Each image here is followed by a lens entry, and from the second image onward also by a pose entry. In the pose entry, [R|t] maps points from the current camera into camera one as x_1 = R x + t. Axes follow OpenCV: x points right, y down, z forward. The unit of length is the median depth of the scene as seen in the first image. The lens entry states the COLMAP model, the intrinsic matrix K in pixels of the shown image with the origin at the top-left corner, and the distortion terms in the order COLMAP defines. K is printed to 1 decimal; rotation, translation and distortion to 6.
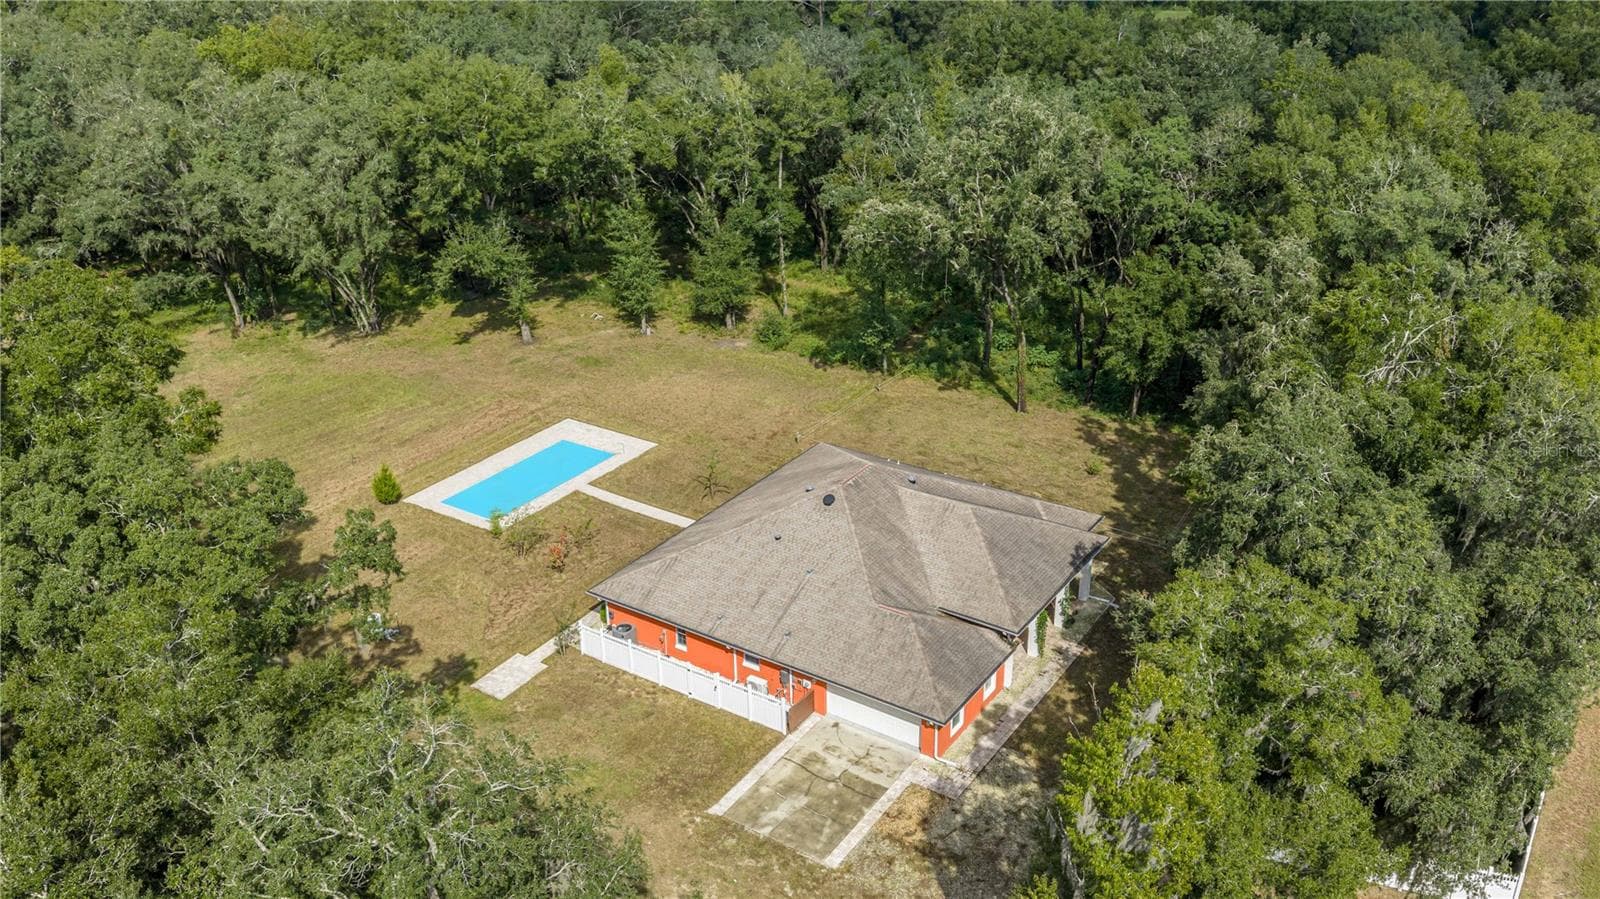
lens RADIAL K [[1347.6, 0, 791.8], [0, 1347.6, 466.1], [0, 0, 1]] dist [0.013824, -0.001663]
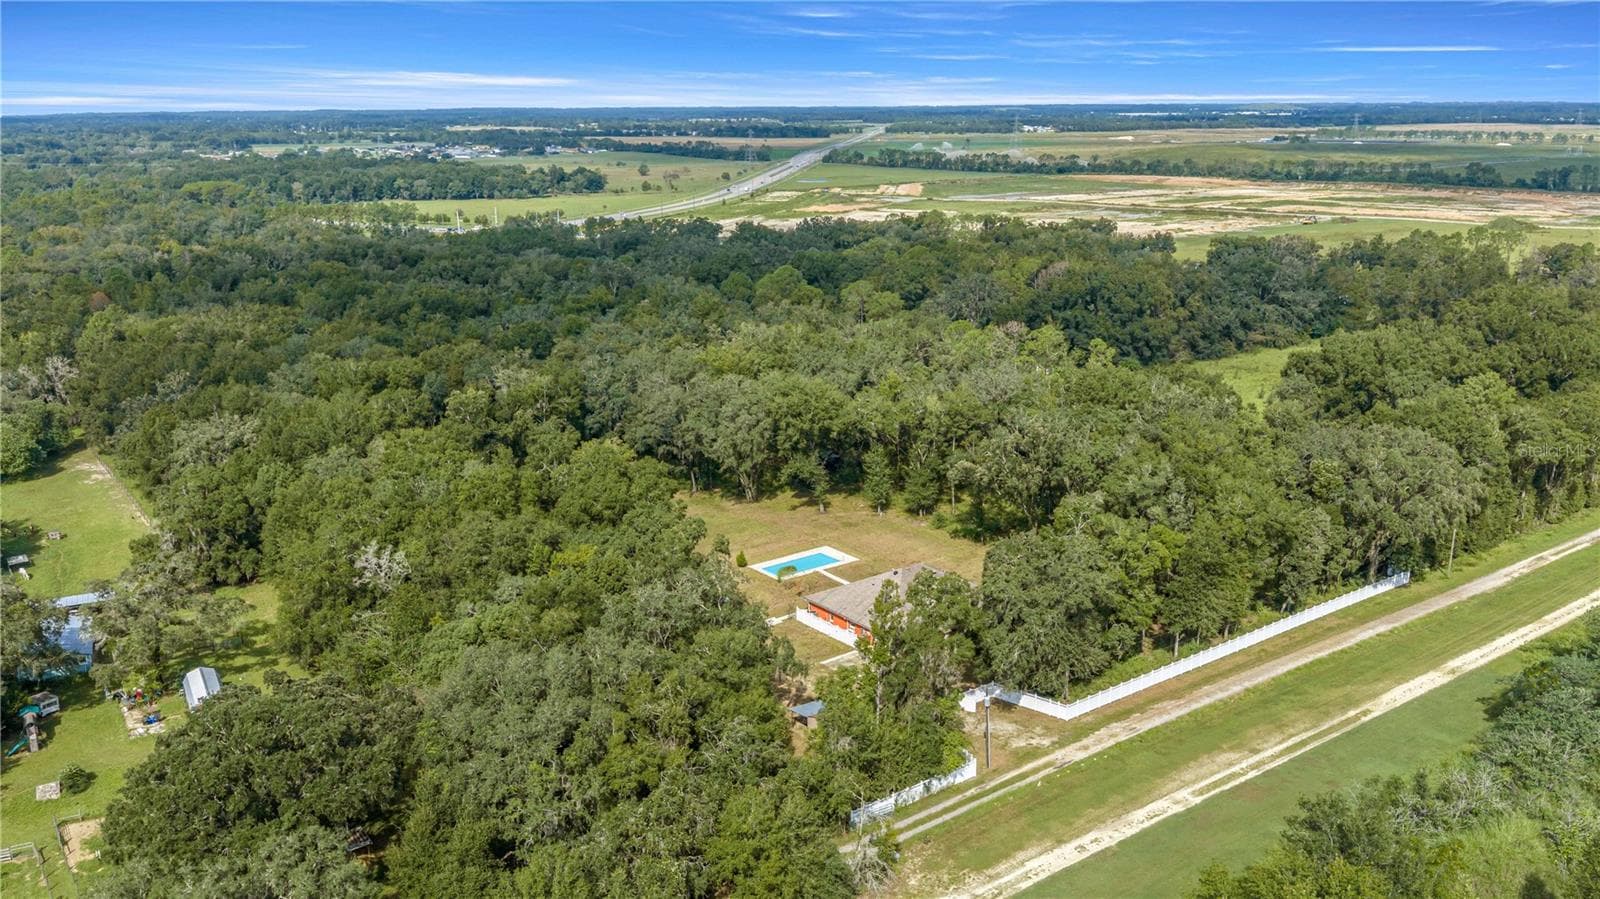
lens RADIAL K [[1347.6, 0, 803.3], [0, 1347.6, 448.9], [0, 0, 1]] dist [0.013824, -0.001663]
pose [[0.949024, 0.088447, -0.302539, 0.410502], [-0.141624, 0.977135, -0.158590, 0.150535], [0.281595, 0.193352, 0.939851, -1.009653]]
